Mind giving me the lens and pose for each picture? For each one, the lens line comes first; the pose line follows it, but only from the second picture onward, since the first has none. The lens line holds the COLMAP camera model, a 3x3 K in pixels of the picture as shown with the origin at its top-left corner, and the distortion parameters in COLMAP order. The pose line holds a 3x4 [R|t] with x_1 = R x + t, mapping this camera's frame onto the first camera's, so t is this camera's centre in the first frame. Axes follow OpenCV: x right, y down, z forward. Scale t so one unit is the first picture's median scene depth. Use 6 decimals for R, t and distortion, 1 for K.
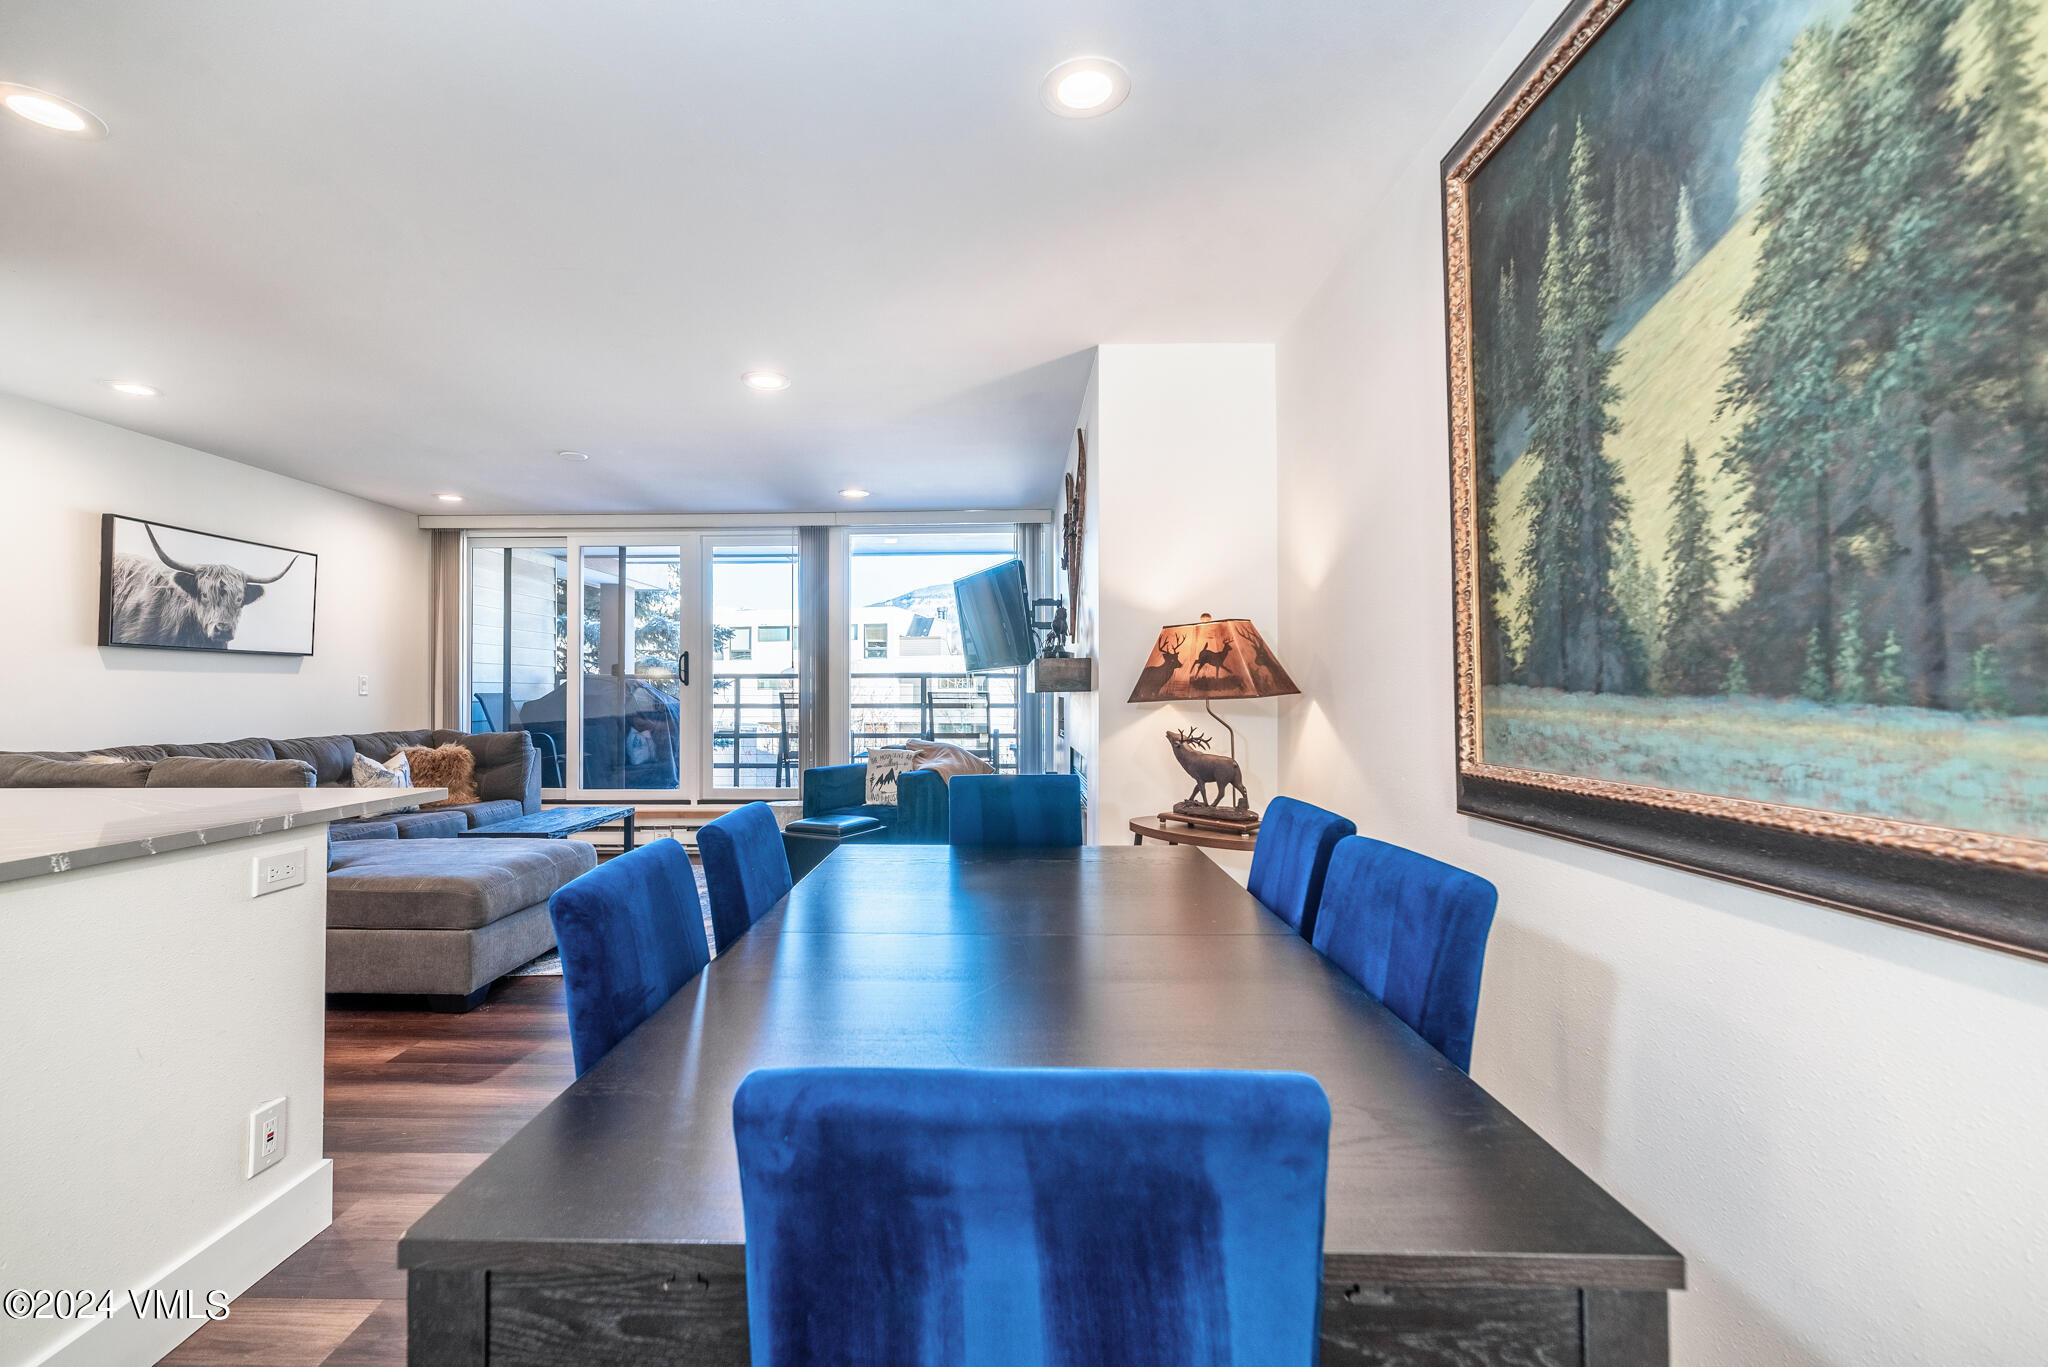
lens RADIAL K [[900.8, 0, 977.3], [0, 900.8, 682.5], [0, 0, 1]] dist [0.010141, 0.000211]
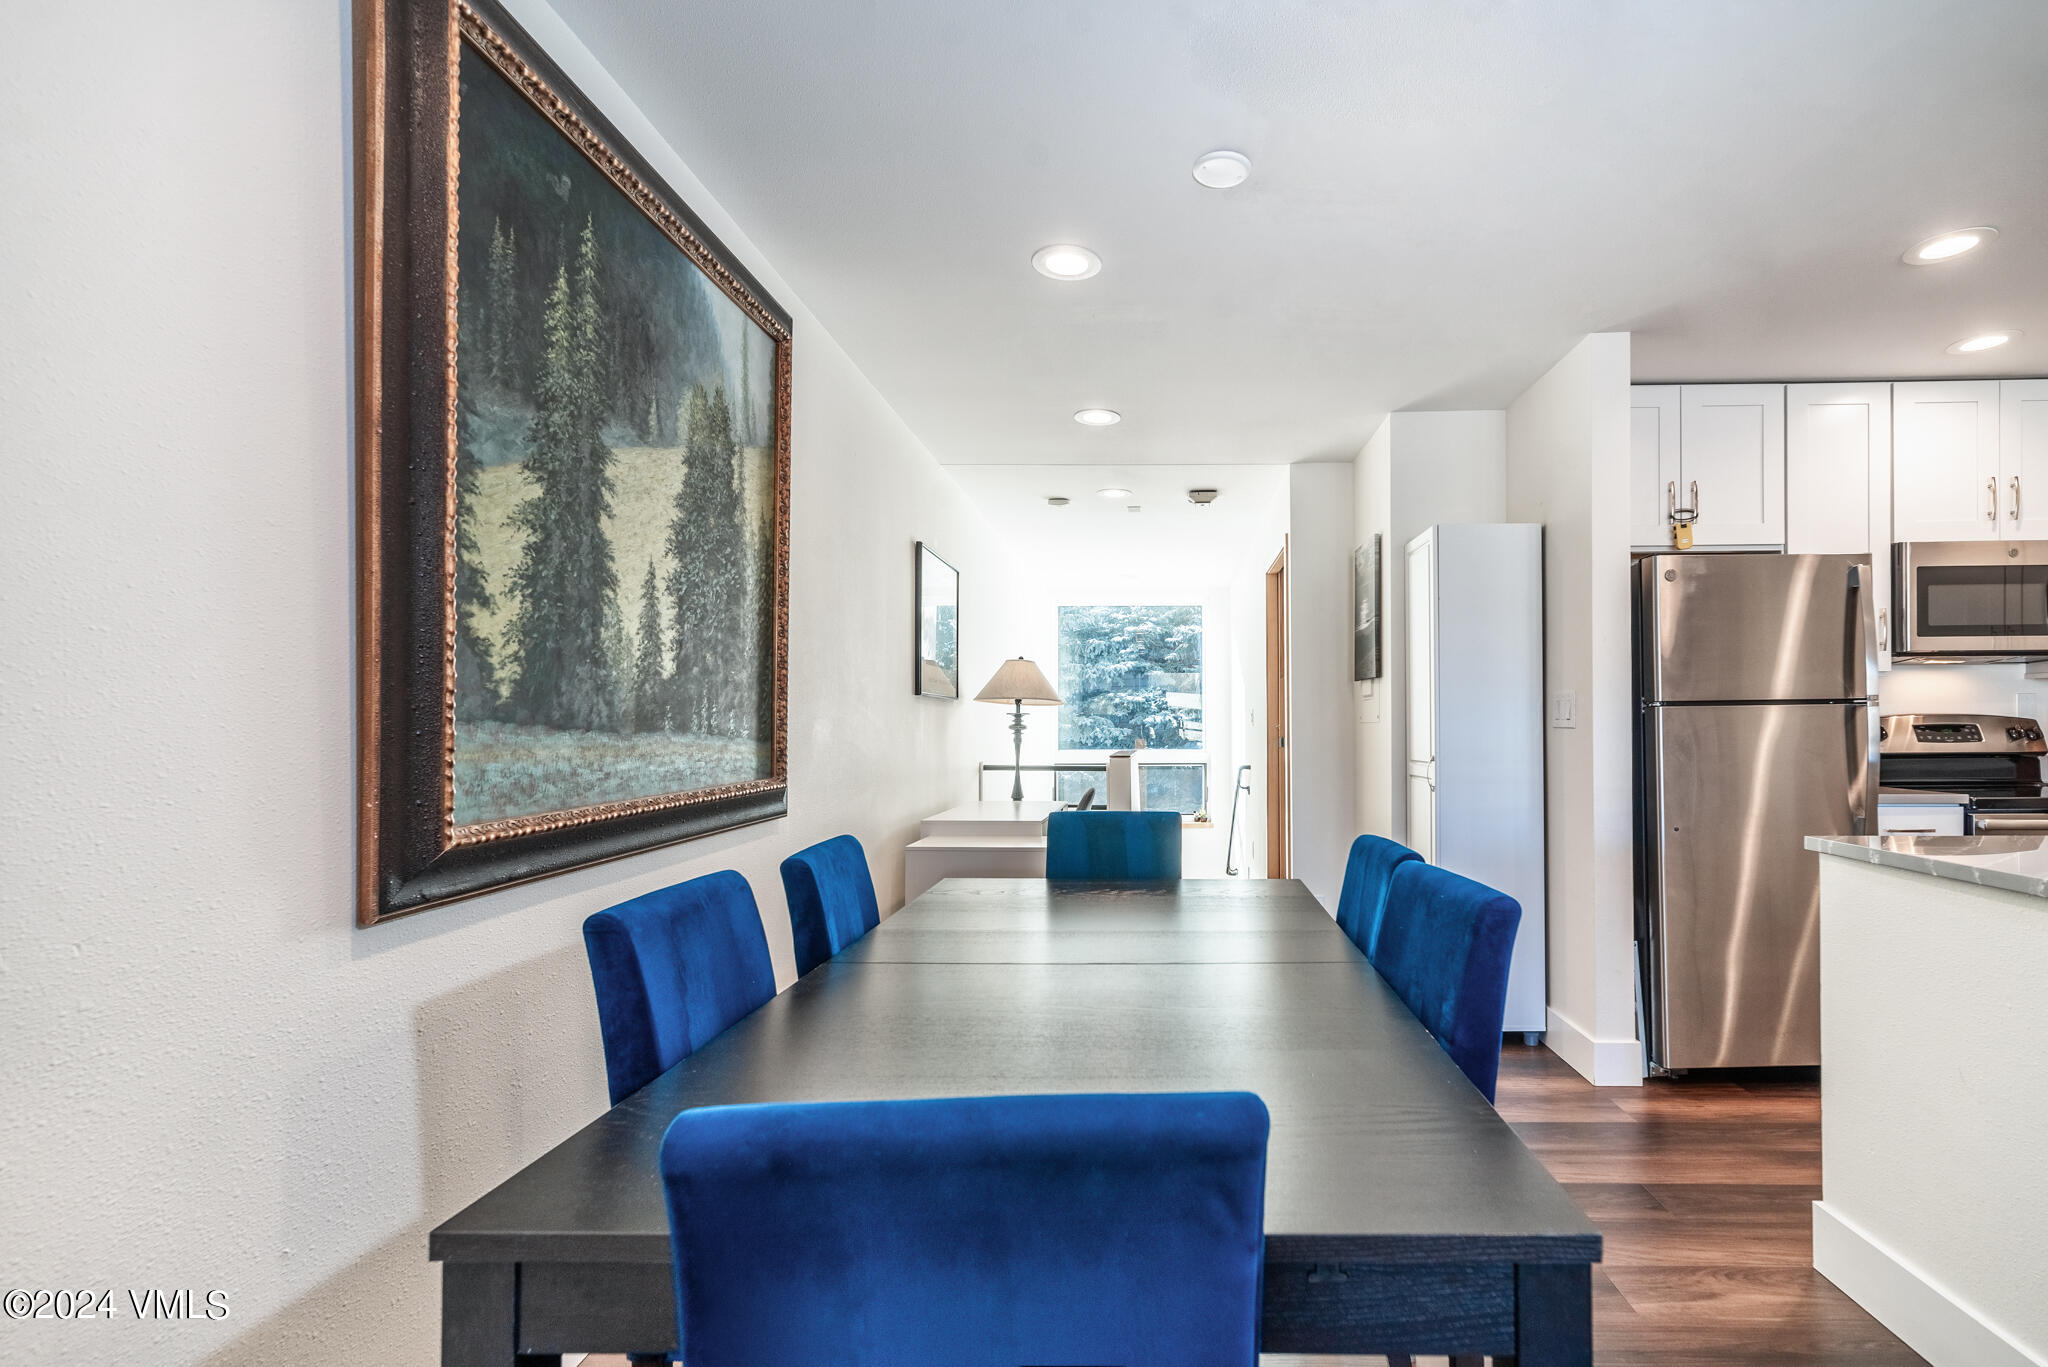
lens RADIAL K [[932.5, 0, 1146.9], [0, 932.5, 719.5], [0, 0, 1]] dist [0.003819, 0.000339]
pose [[-0.999780, 0.007766, -0.019493, 0.002788], [0.008068, 0.999848, -0.015456, 0.009186], [0.019370, -0.015610, -0.999691, 0.941694]]
